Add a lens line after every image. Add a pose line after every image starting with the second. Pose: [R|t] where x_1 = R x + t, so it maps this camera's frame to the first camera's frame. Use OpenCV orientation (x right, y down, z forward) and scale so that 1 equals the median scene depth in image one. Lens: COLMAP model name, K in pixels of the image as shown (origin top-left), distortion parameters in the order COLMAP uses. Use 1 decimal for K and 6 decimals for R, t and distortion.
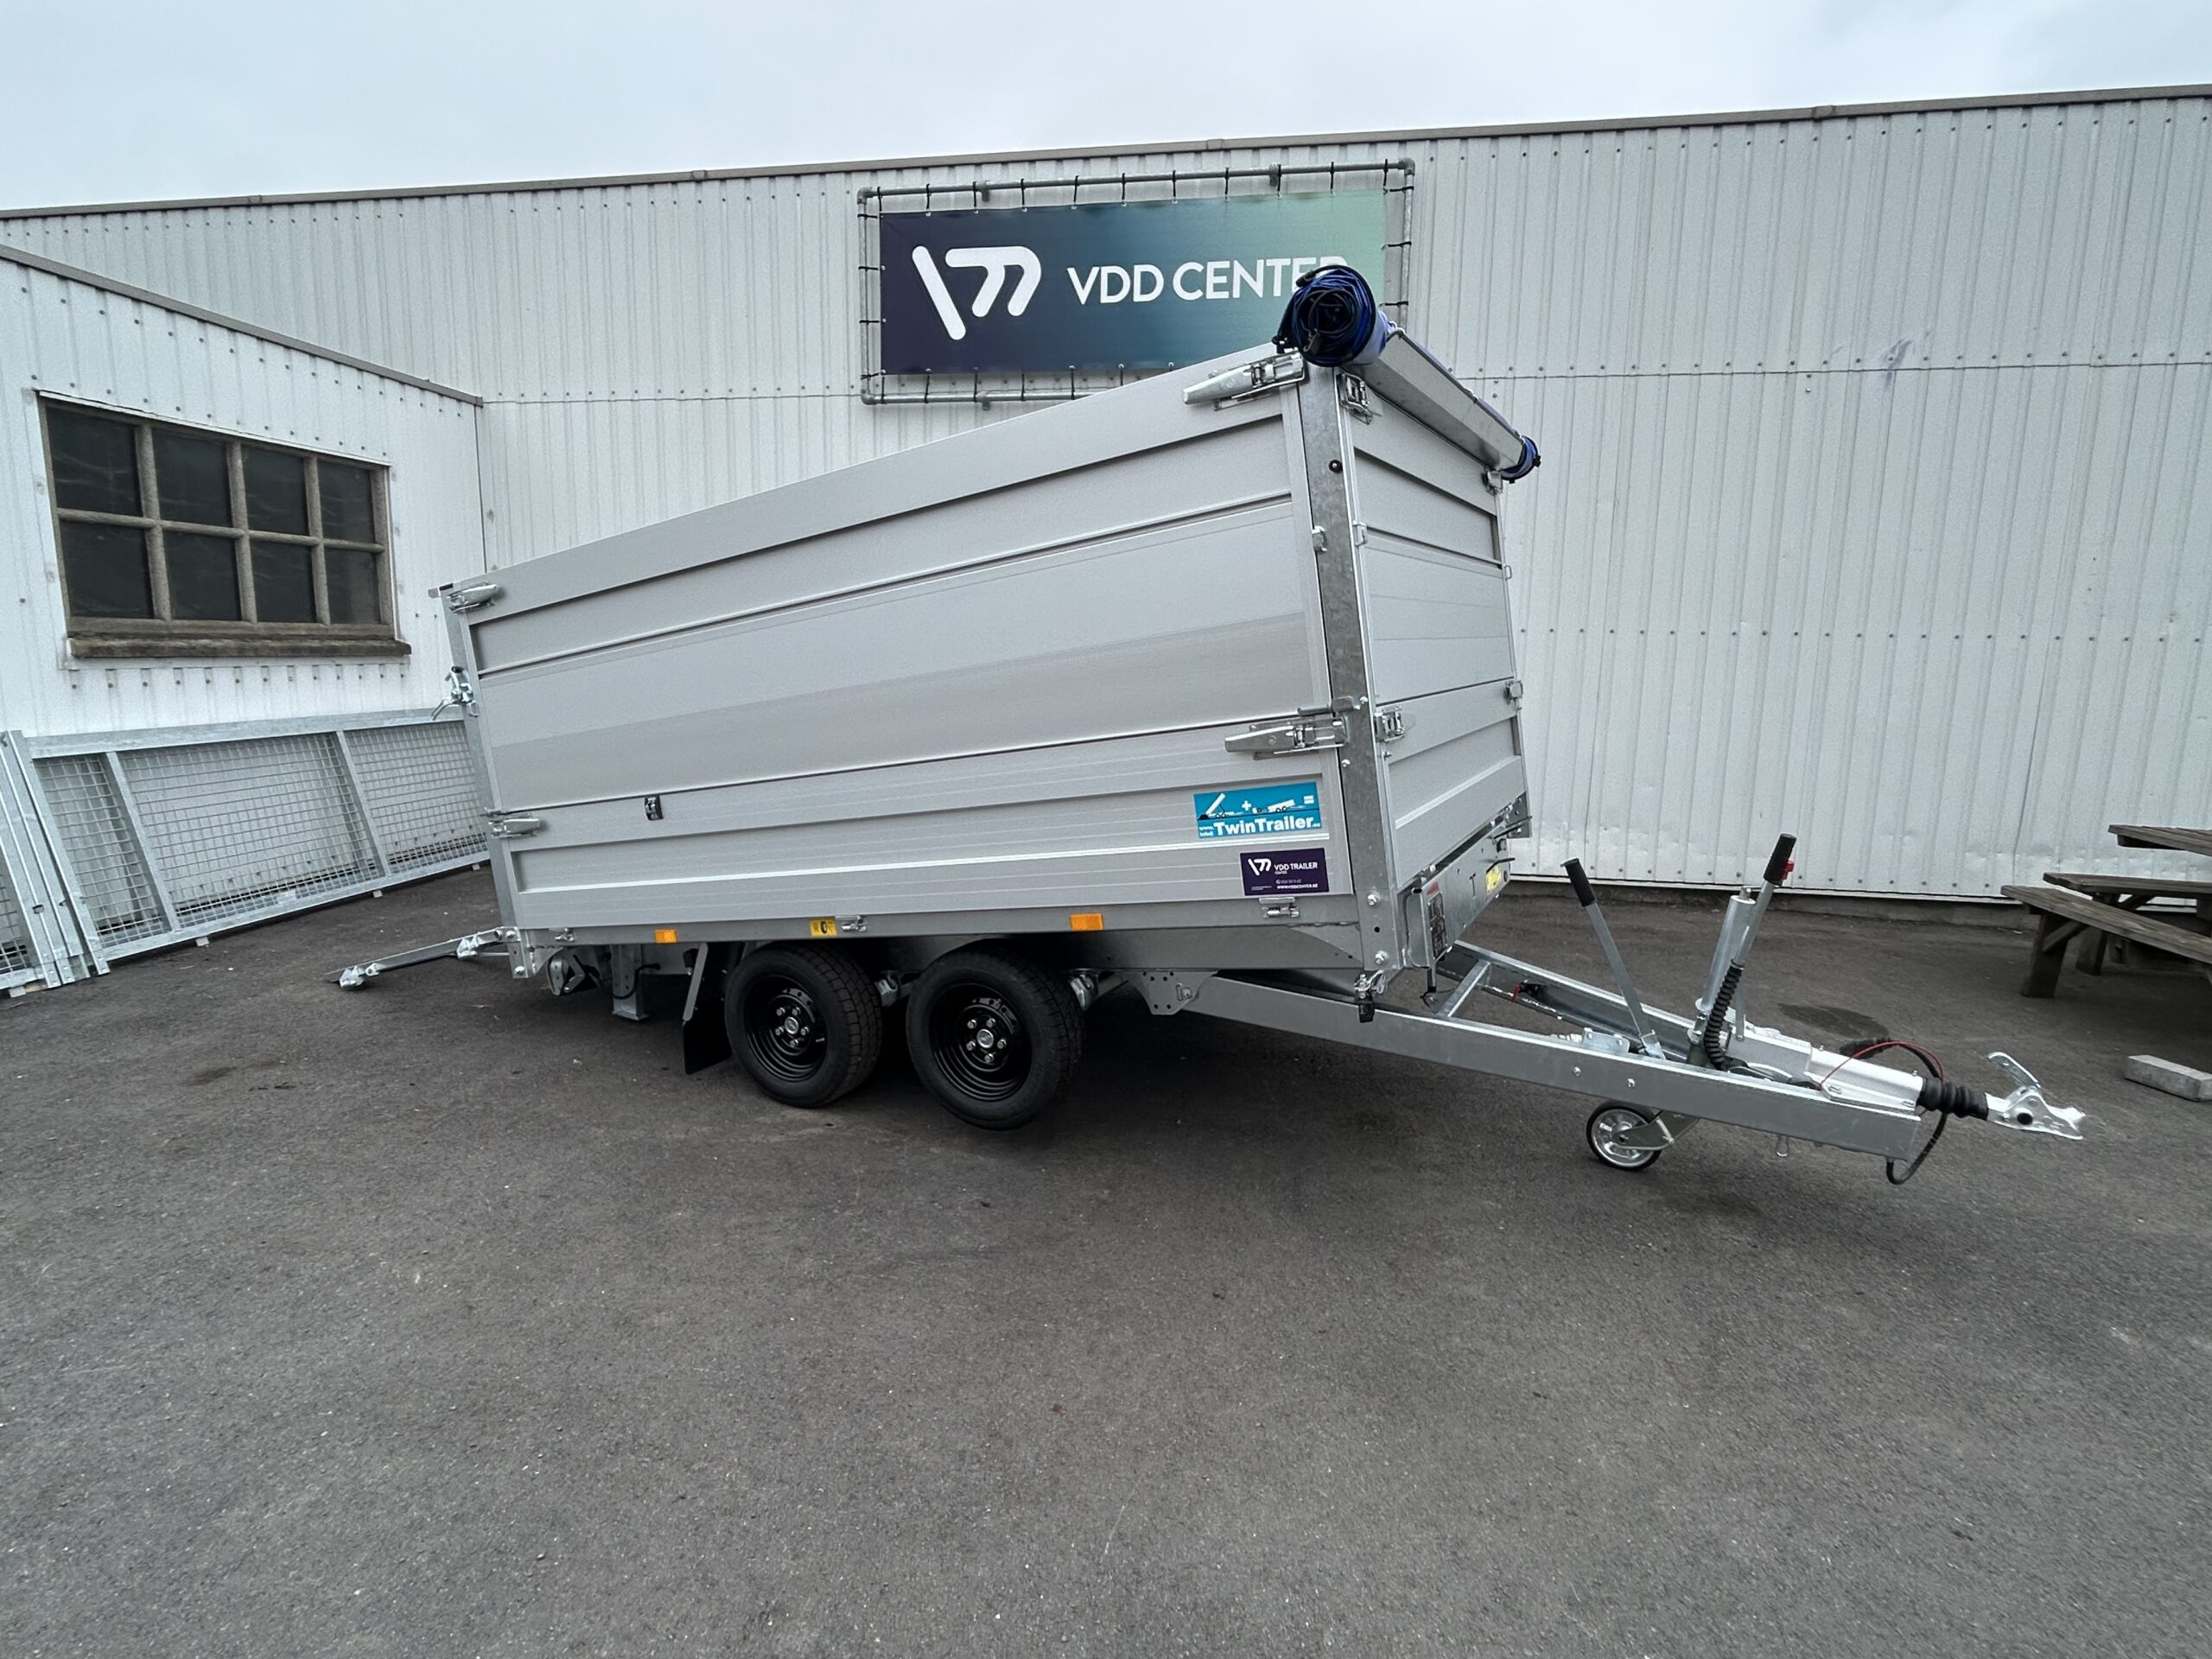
lens RADIAL K [[1145.4, 0, 1120.4], [0, 1145.4, 817.0], [0, 0, 1]] dist [-0.012975, 0.006143]
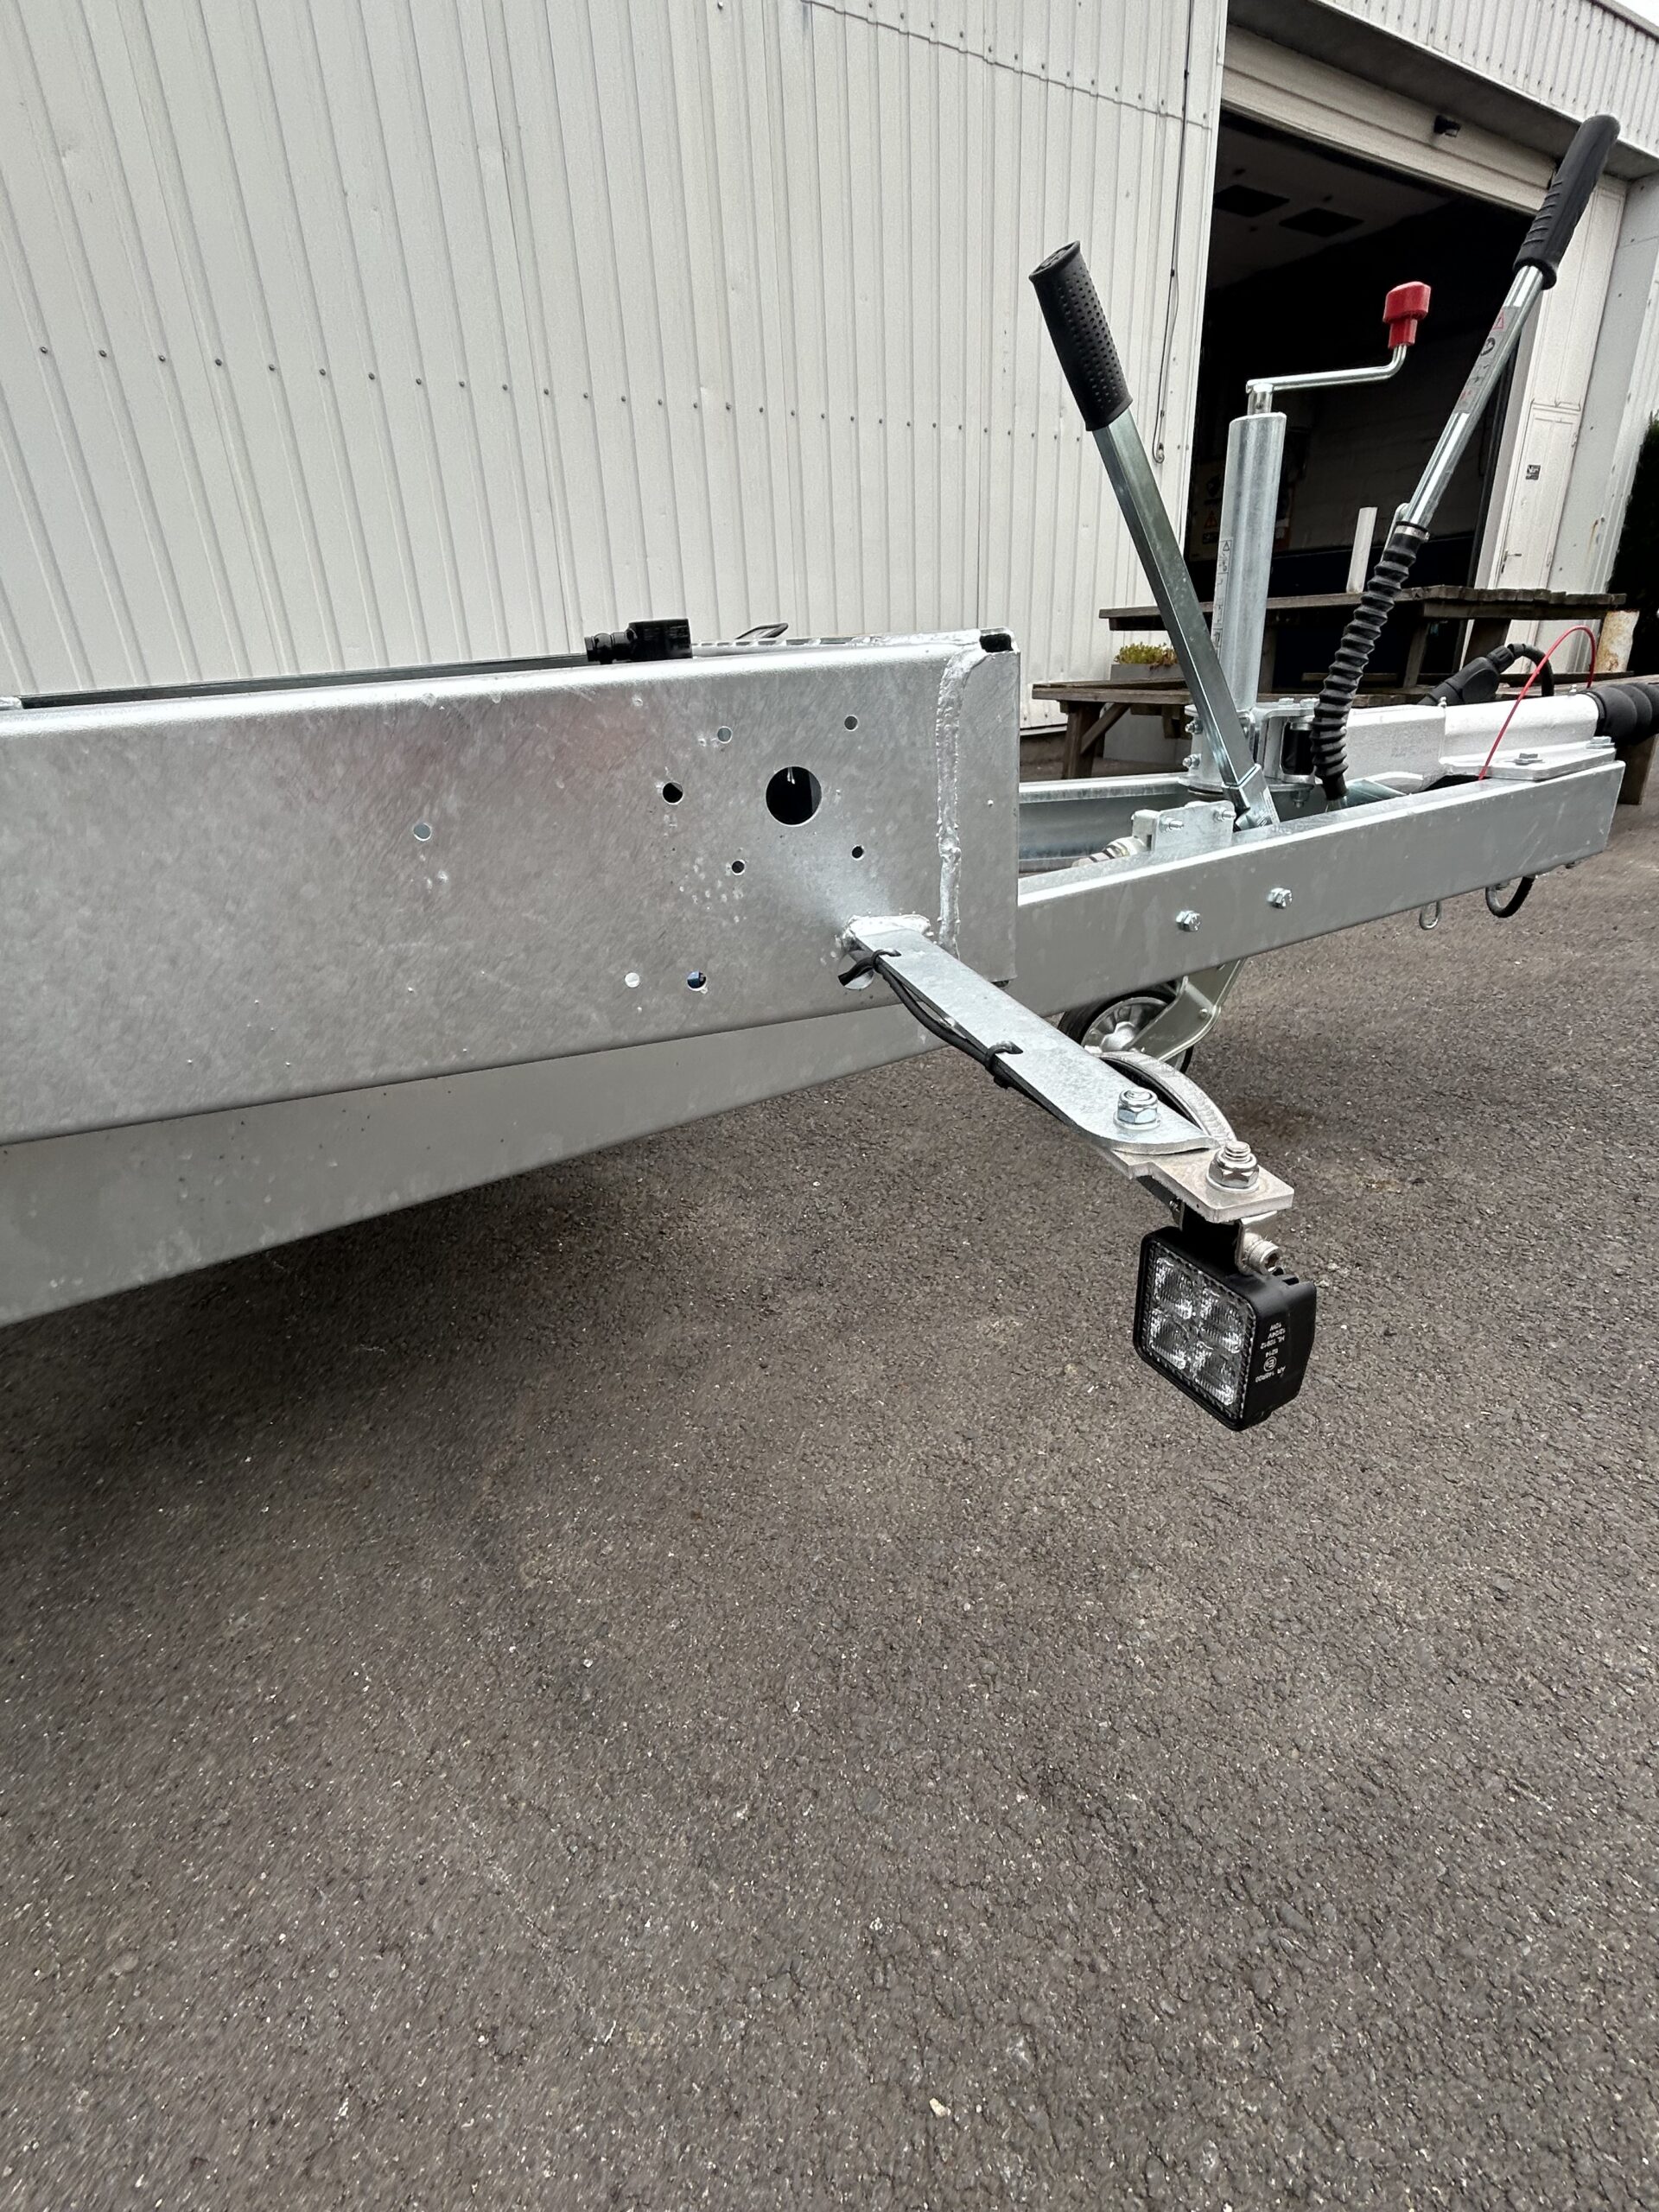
lens RADIAL K [[1031.1, 0, 834.8], [0, 1031.1, 1101.1], [0, 0, 1]] dist [-0.001178, 0.000099]
pose [[0.730302, -0.326539, 0.600026, 0.056049], [0.165366, 0.936737, 0.308509, 0.083291], [-0.662807, -0.126081, 0.738099, 0.433512]]
